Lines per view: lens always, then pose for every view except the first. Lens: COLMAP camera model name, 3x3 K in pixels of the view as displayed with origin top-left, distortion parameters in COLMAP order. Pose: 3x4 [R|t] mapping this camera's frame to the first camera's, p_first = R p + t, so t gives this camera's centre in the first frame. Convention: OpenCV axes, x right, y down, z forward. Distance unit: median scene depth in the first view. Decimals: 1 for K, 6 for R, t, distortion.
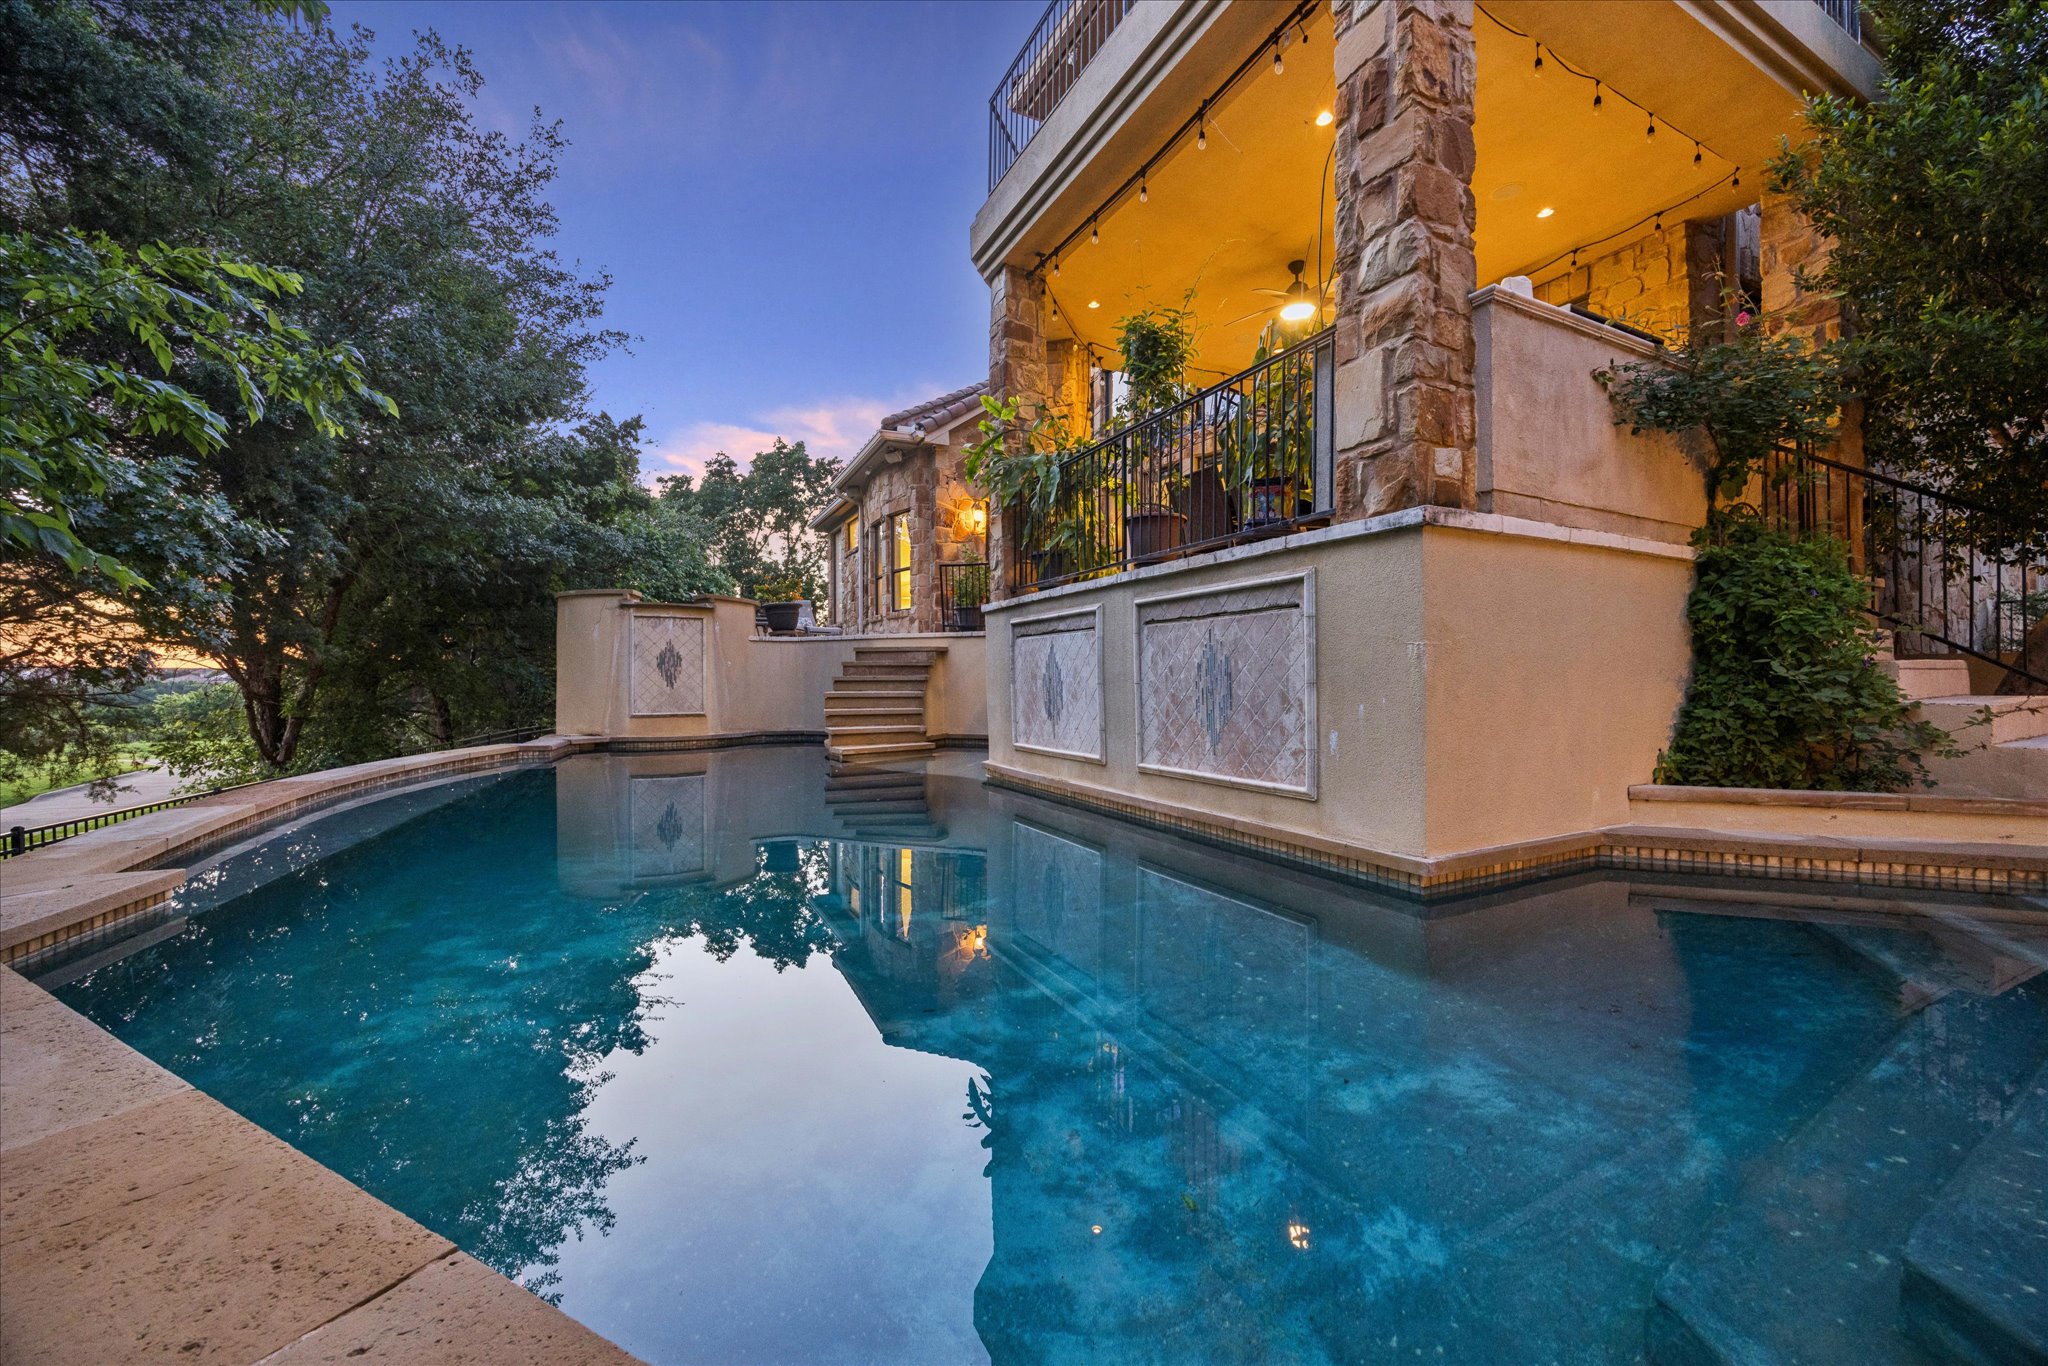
lens RADIAL K [[793.0, 0, 1036.6], [0, 793.0, 676.0], [0, 0, 1]] dist [-0.006853, 0.000427]
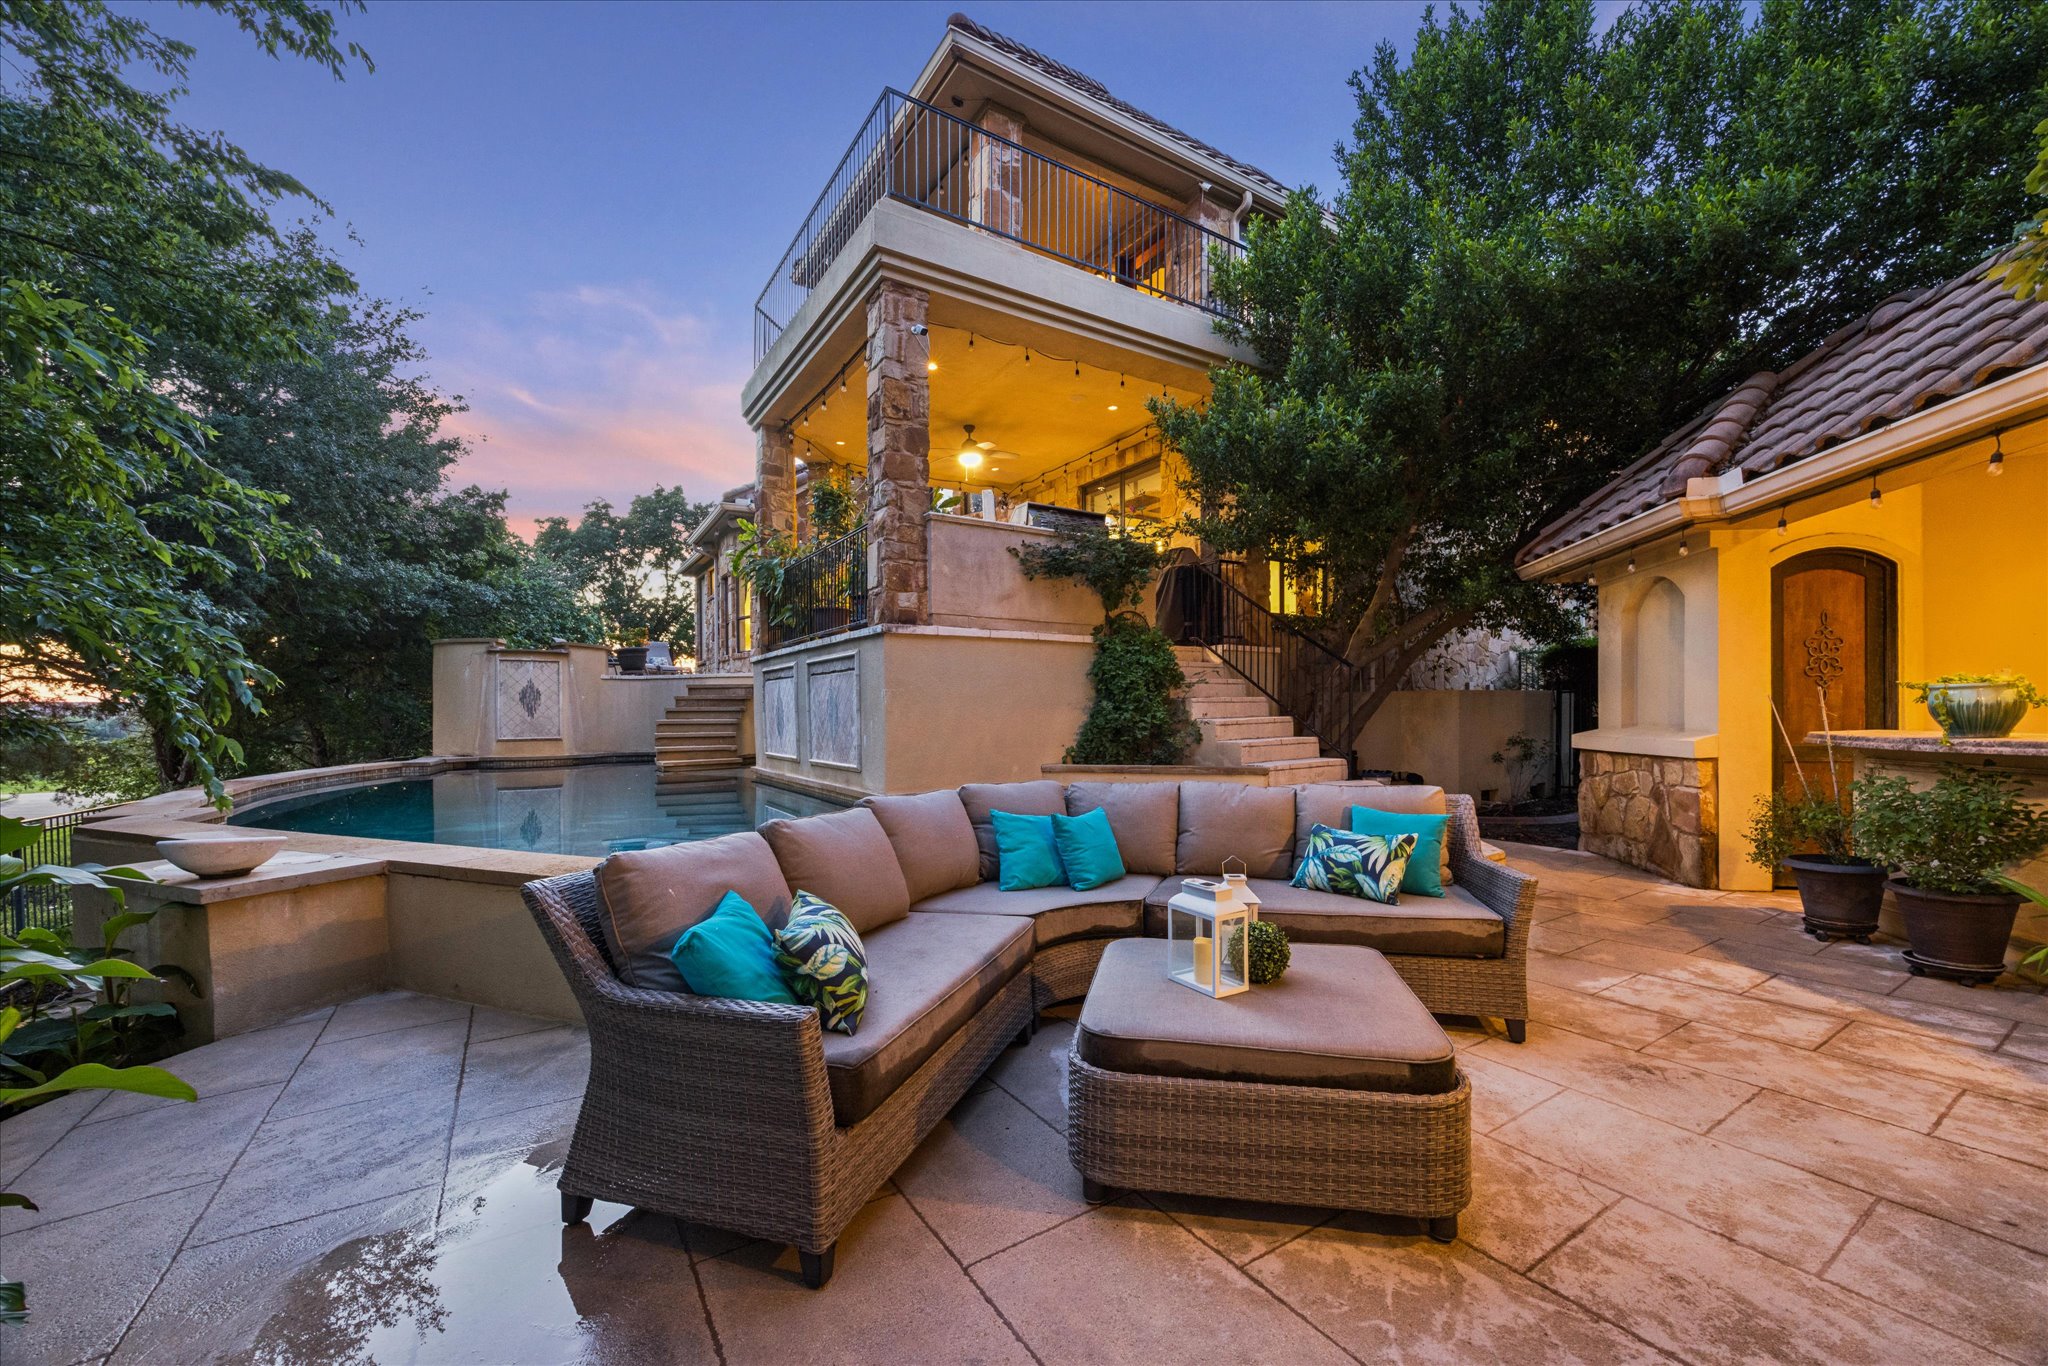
lens RADIAL K [[793.0, 0, 1028.8], [0, 793.0, 713.2], [0, 0, 1]] dist [-0.006853, 0.000427]
pose [[0.994810, -0.002765, 0.101717, 0.189535], [0.002053, 0.999973, 0.007105, 0.001087], [-0.101734, -0.006859, 0.994788, -0.316236]]
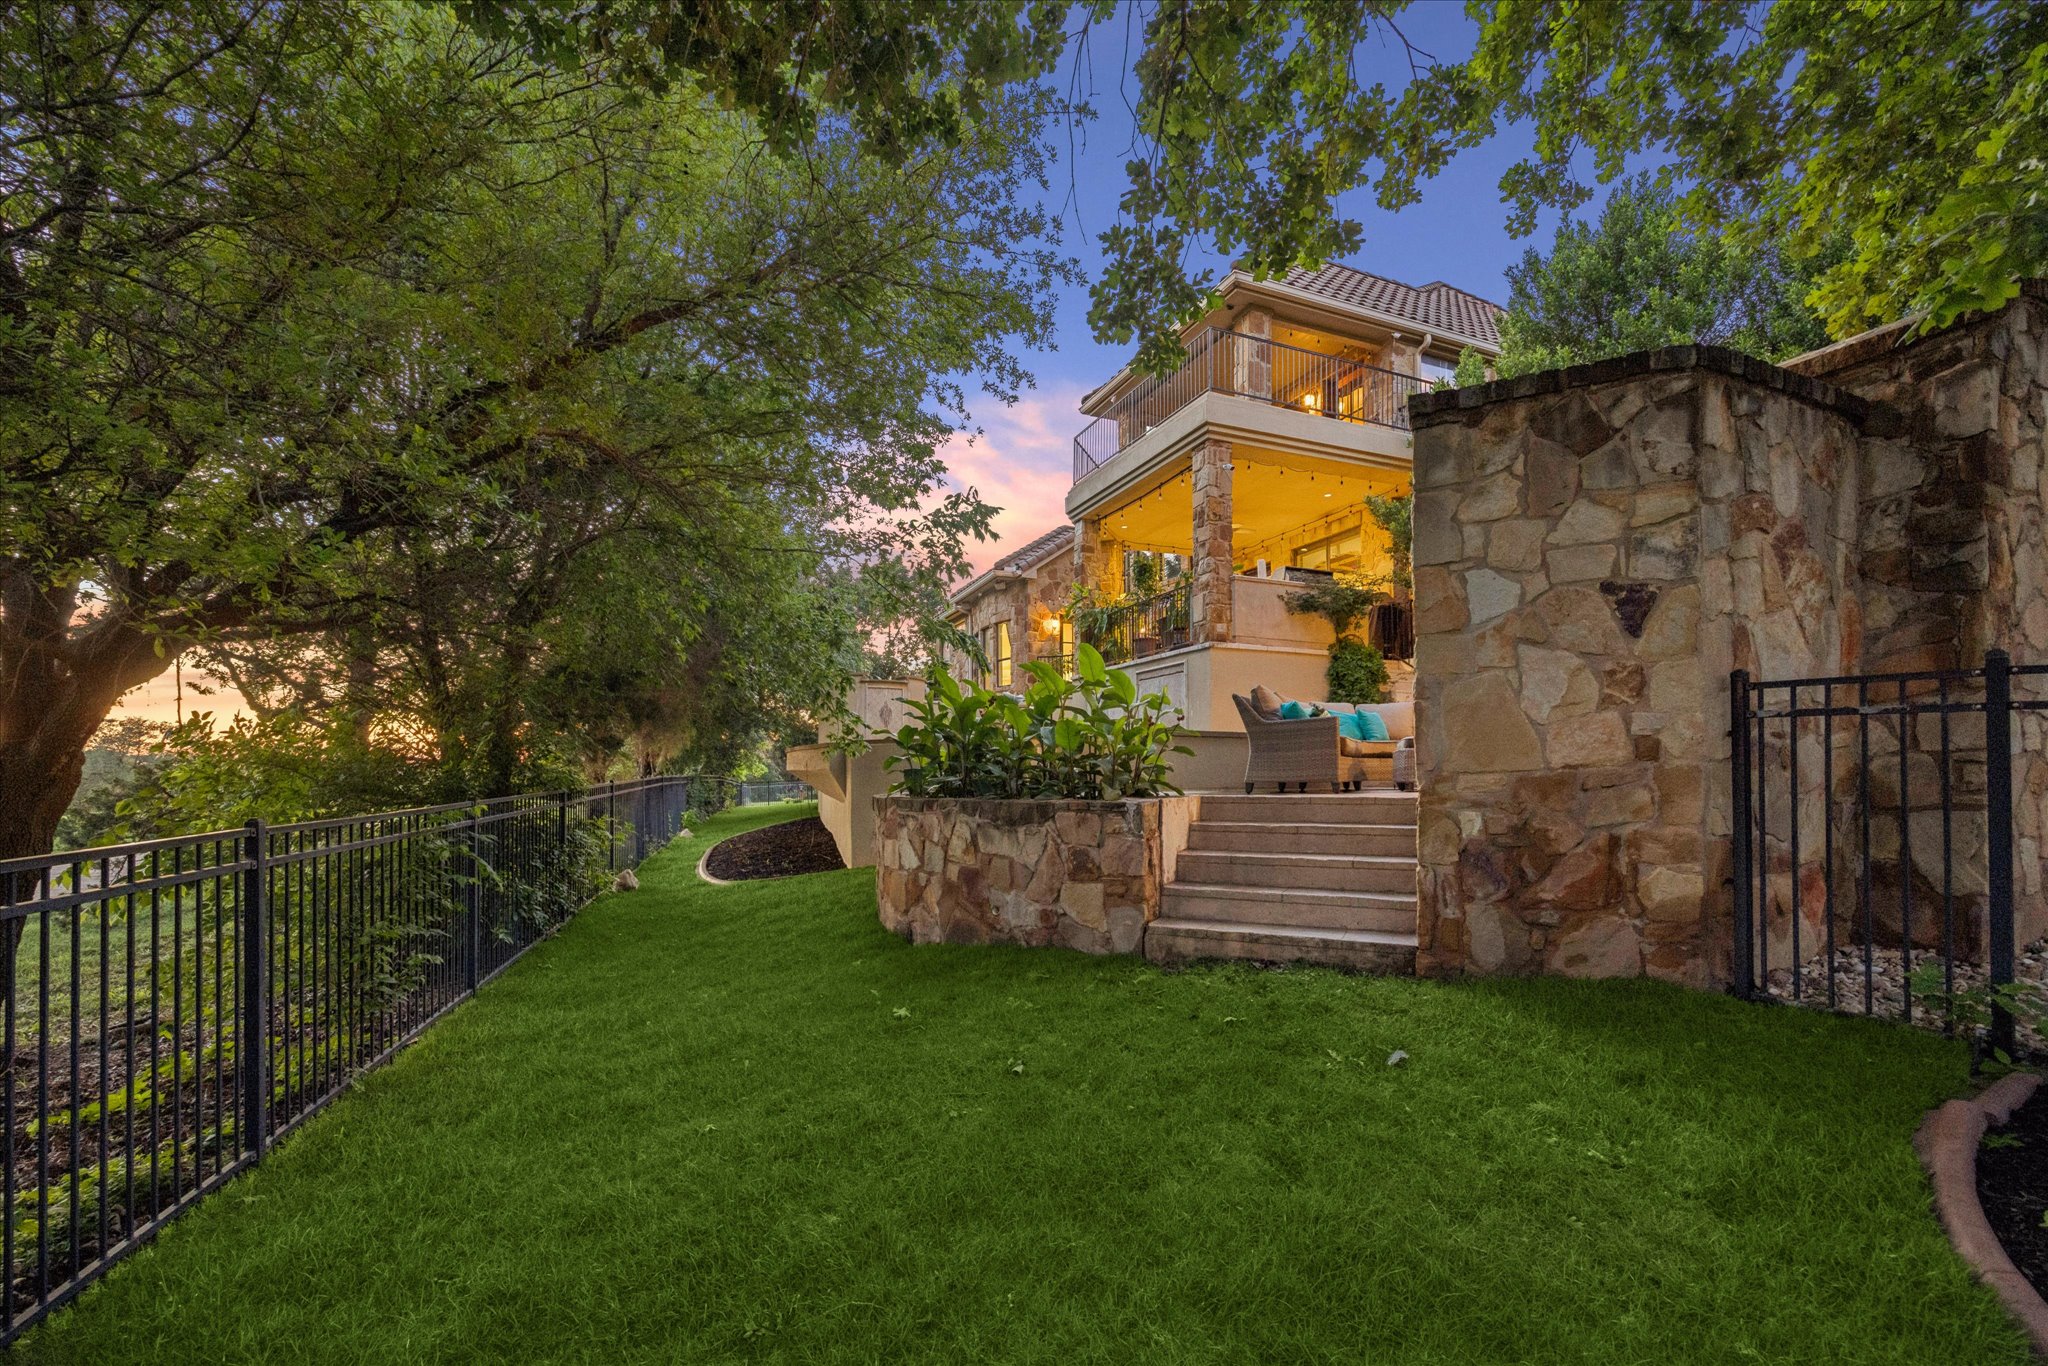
lens RADIAL K [[793.0, 0, 1043.0], [0, 793.0, 757.6], [0, 0, 1]] dist [-0.006853, 0.000427]
pose [[0.998321, -0.002262, -0.057887, -0.013506], [0.001897, 0.999978, -0.006355, 0.092200], [0.057900, 0.006234, 0.998303, -0.734733]]
